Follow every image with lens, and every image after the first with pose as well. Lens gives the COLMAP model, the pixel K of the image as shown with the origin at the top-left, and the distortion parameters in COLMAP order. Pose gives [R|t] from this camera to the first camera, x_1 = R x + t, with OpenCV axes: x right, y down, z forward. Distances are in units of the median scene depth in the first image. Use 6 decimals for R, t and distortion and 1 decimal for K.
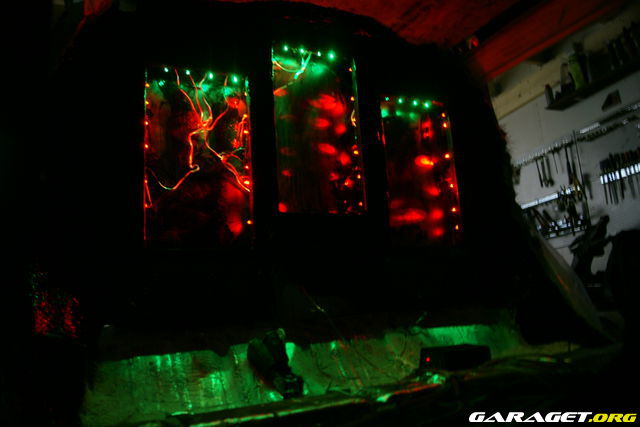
lens RADIAL K [[532.0, 0, 319.2], [0, 532.0, 195.1], [0, 0, 1]] dist [-0.070217, 0.005636]
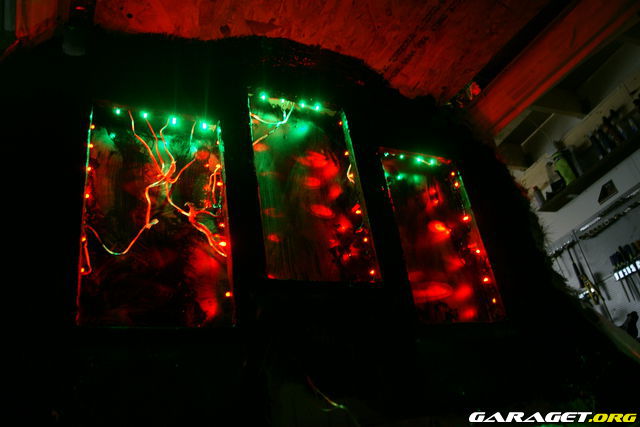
lens RADIAL K [[532.0, 0, 319.2], [0, 532.0, 195.1], [0, 0, 1]] dist [-0.070217, 0.005636]
pose [[0.995724, -0.068883, 0.061557, -0.036858], [0.084461, 0.948747, -0.304542, 0.134048], [-0.037424, 0.308439, 0.950508, 0.229441]]
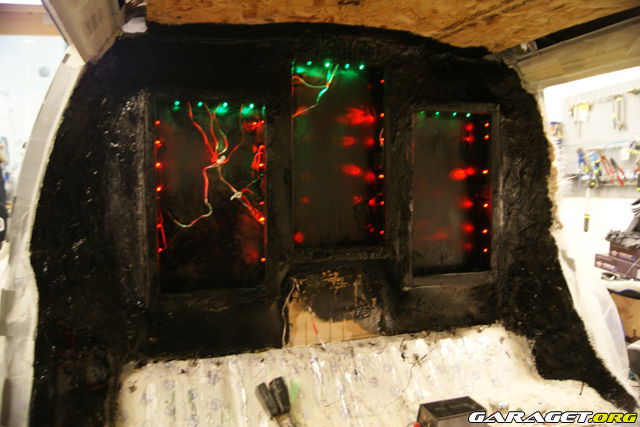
lens RADIAL K [[532.0, 0, 319.2], [0, 532.0, 195.1], [0, 0, 1]] dist [-0.070217, 0.005636]
pose [[0.990045, 0.063238, -0.125744, 0.079593], [-0.027345, 0.962782, 0.268891, -0.295821], [0.138068, -0.262776, 0.954927, 0.076648]]
